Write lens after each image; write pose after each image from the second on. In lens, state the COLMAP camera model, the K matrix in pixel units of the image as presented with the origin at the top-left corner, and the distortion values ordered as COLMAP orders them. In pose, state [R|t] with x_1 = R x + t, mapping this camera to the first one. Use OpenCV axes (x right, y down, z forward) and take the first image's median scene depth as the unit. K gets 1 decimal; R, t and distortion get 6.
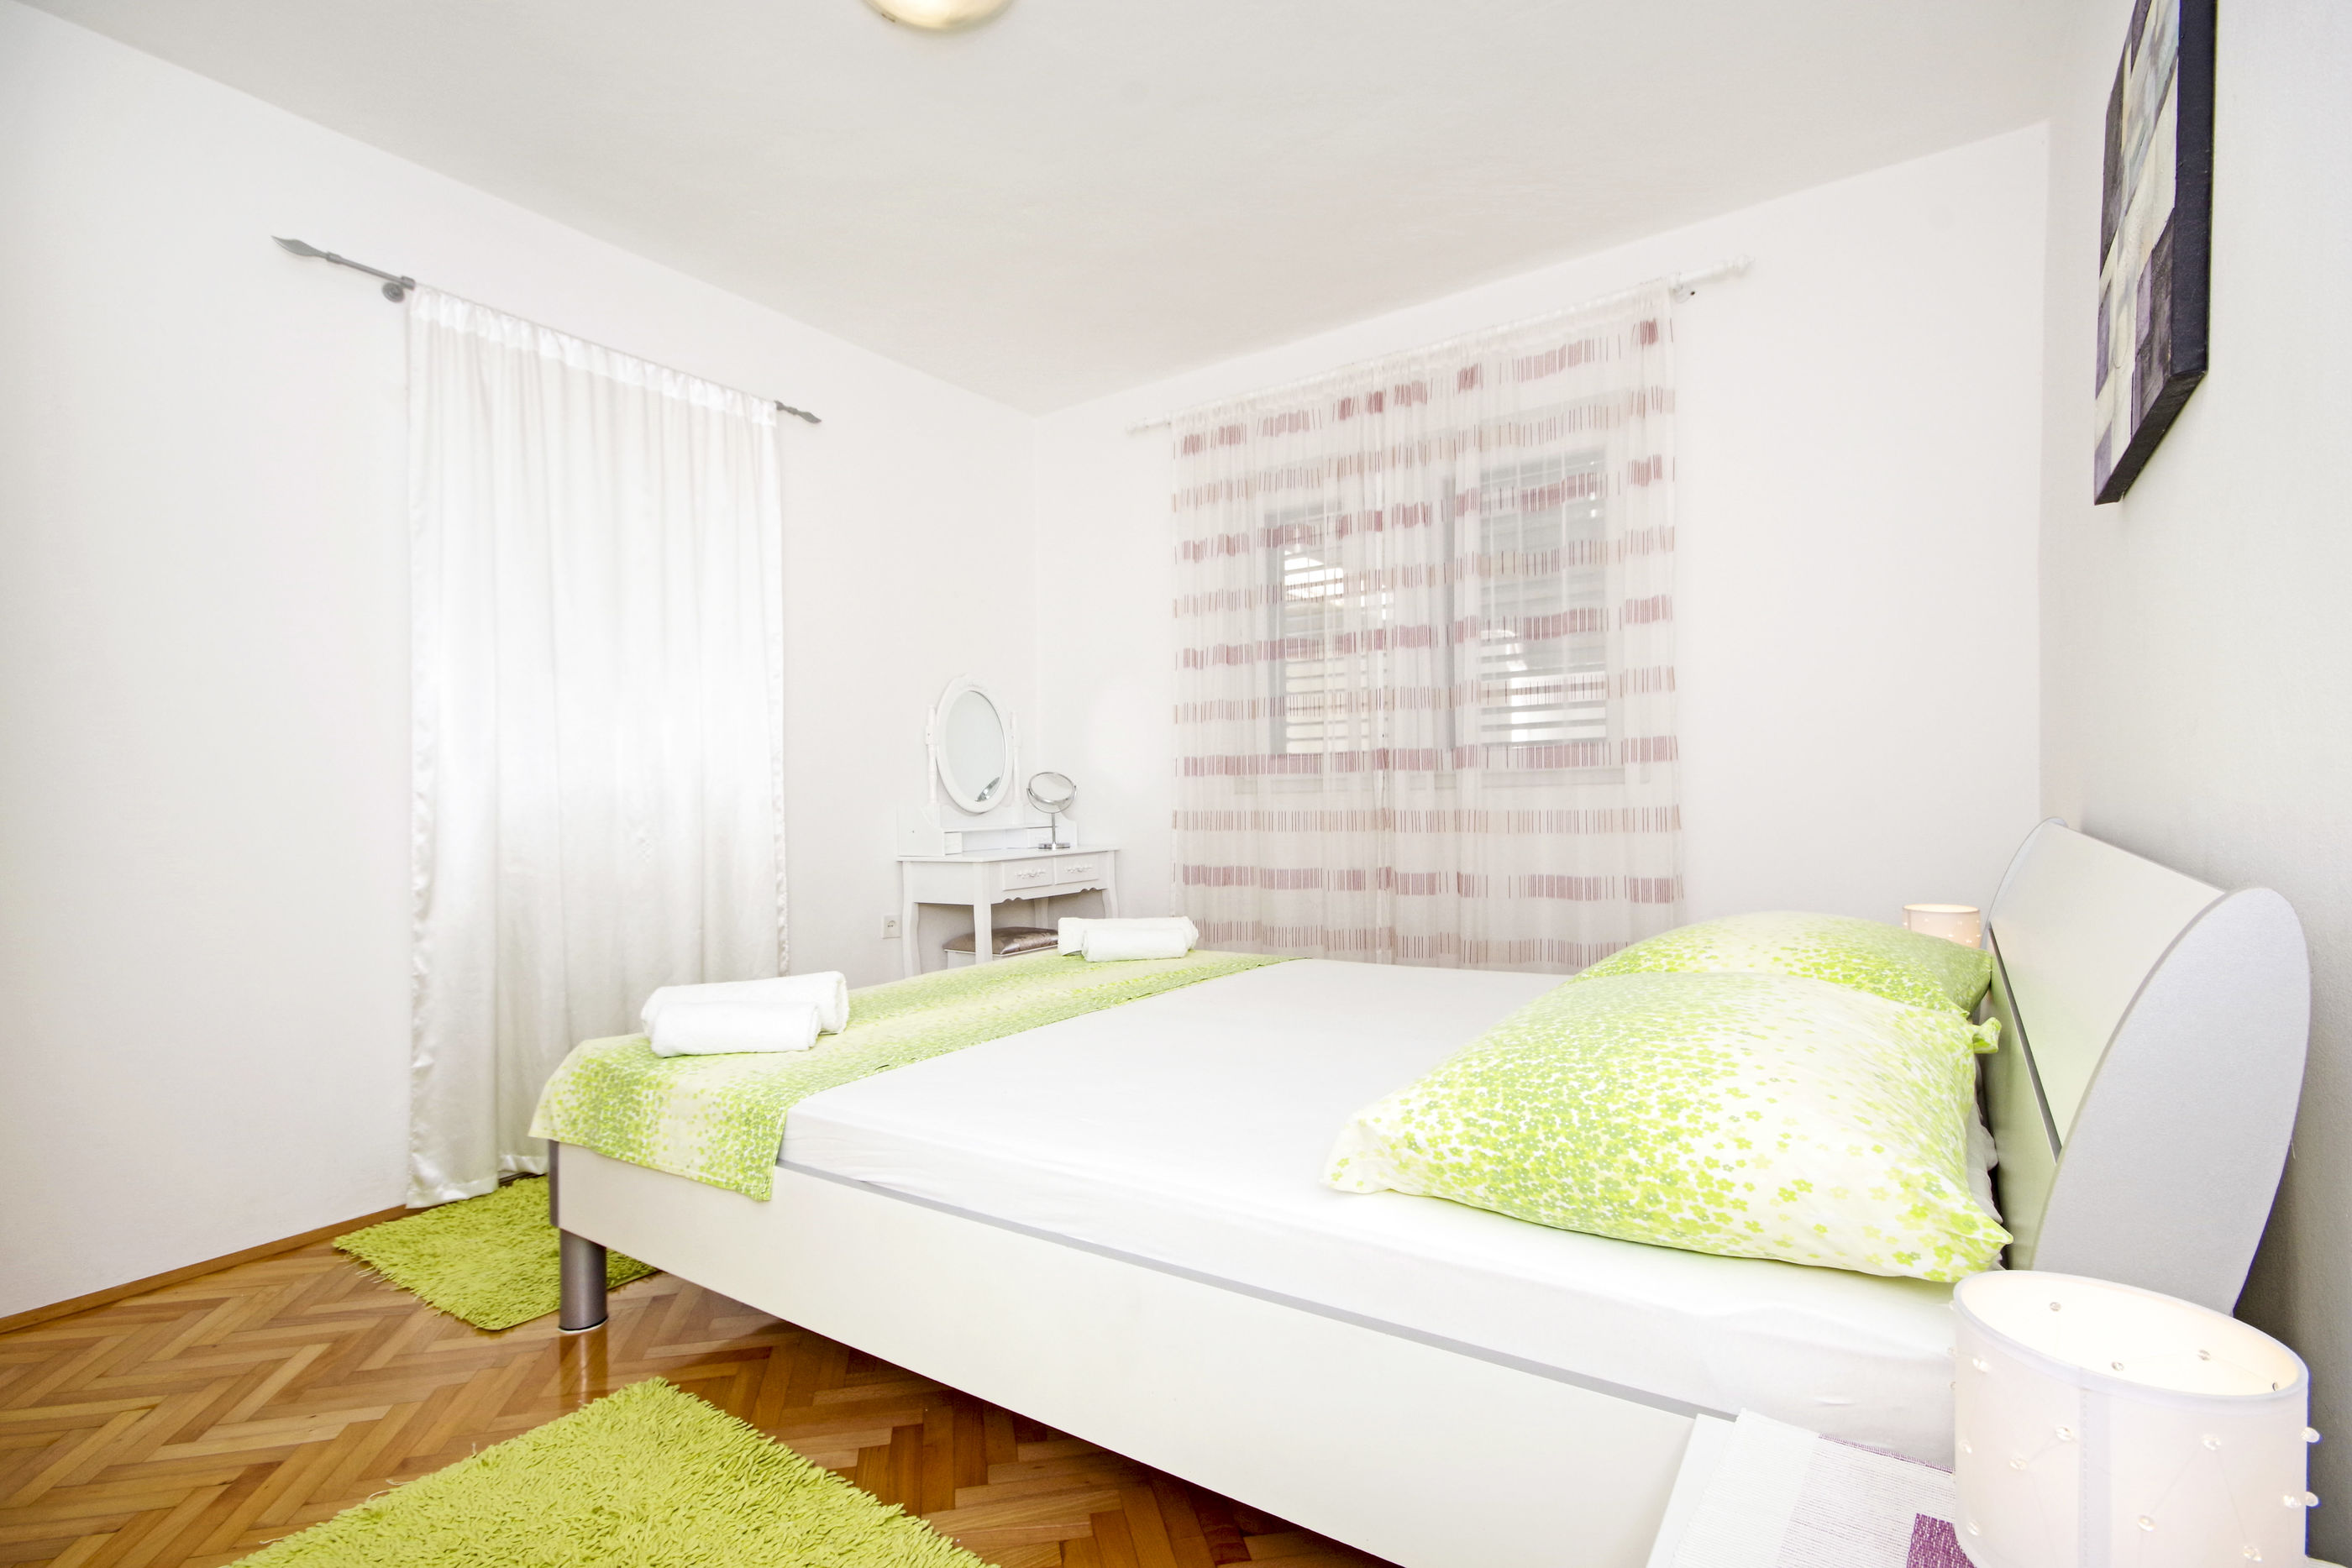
lens RADIAL K [[1026.5, 0, 1205.1], [0, 1026.5, 780.8], [0, 0, 1]] dist [0.002734, 0.000351]
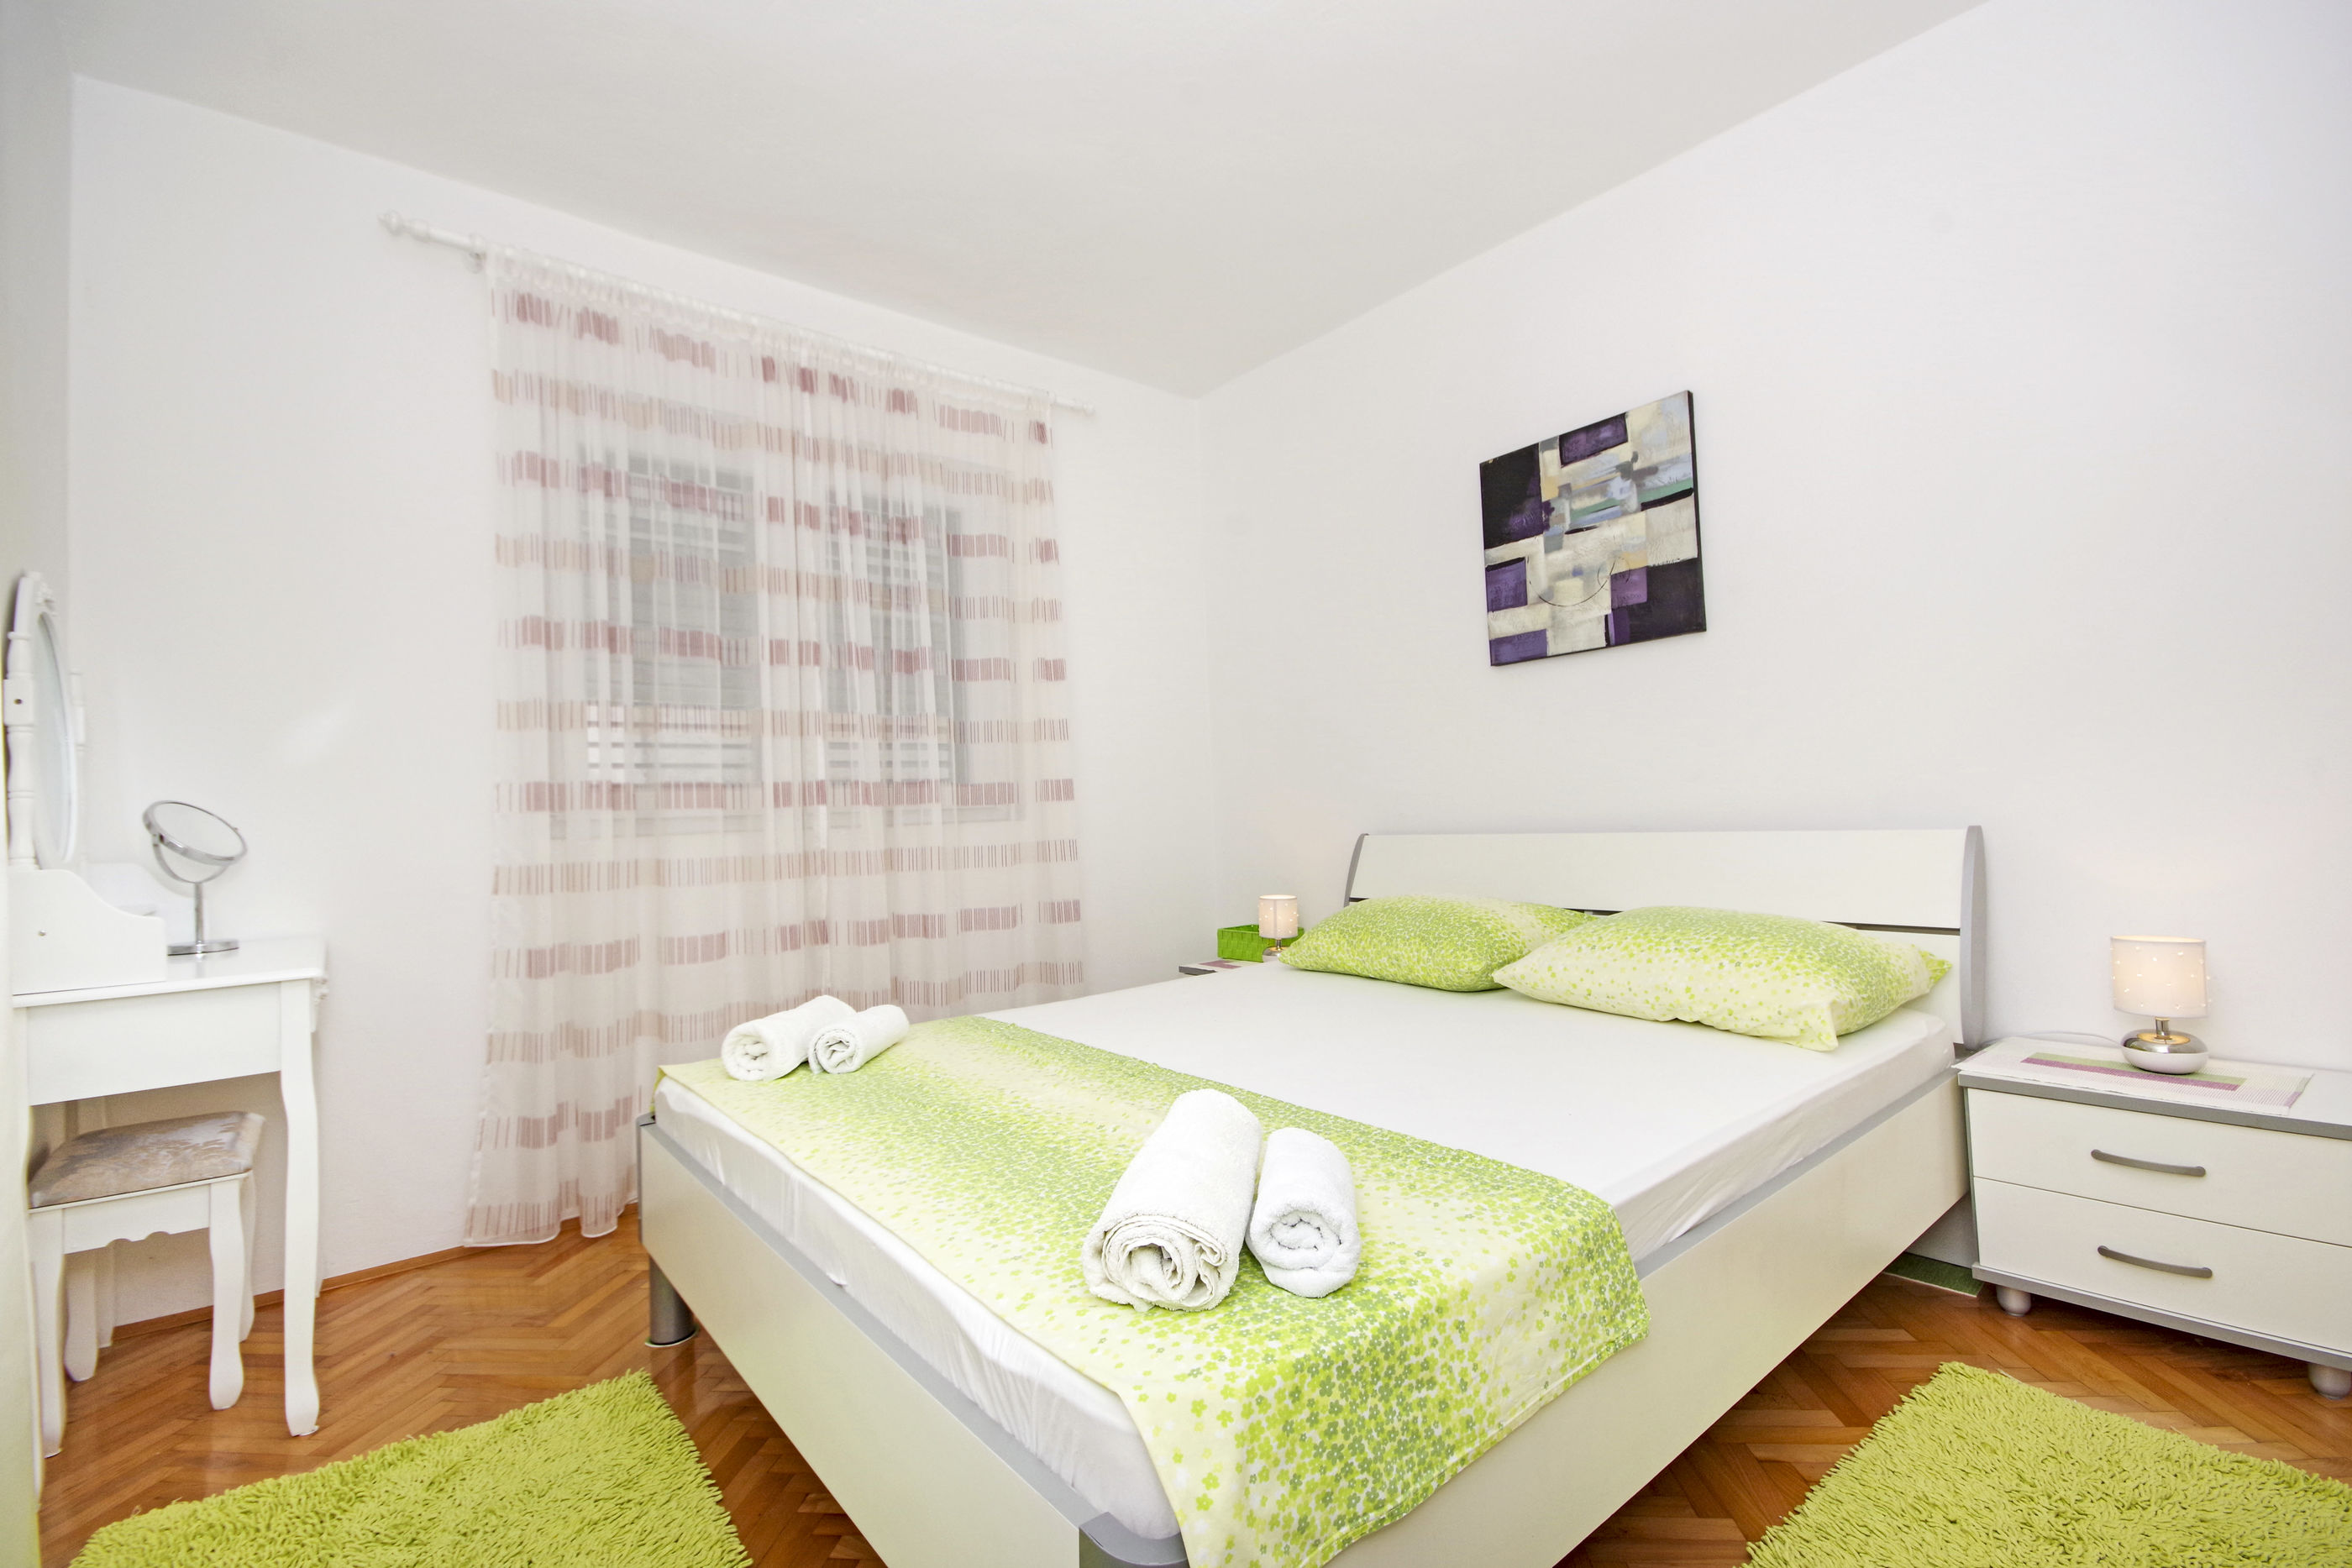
lens RADIAL K [[1037.2, 0, 1128.1], [0, 1037.2, 776.1], [0, 0, 1]] dist [0.009154, 0.000187]
pose [[0.326758, 0.043911, 0.944087, -0.576931], [0.012310, 0.998638, -0.050709, 0.012832], [-0.945028, 0.028191, 0.325773, 0.485009]]
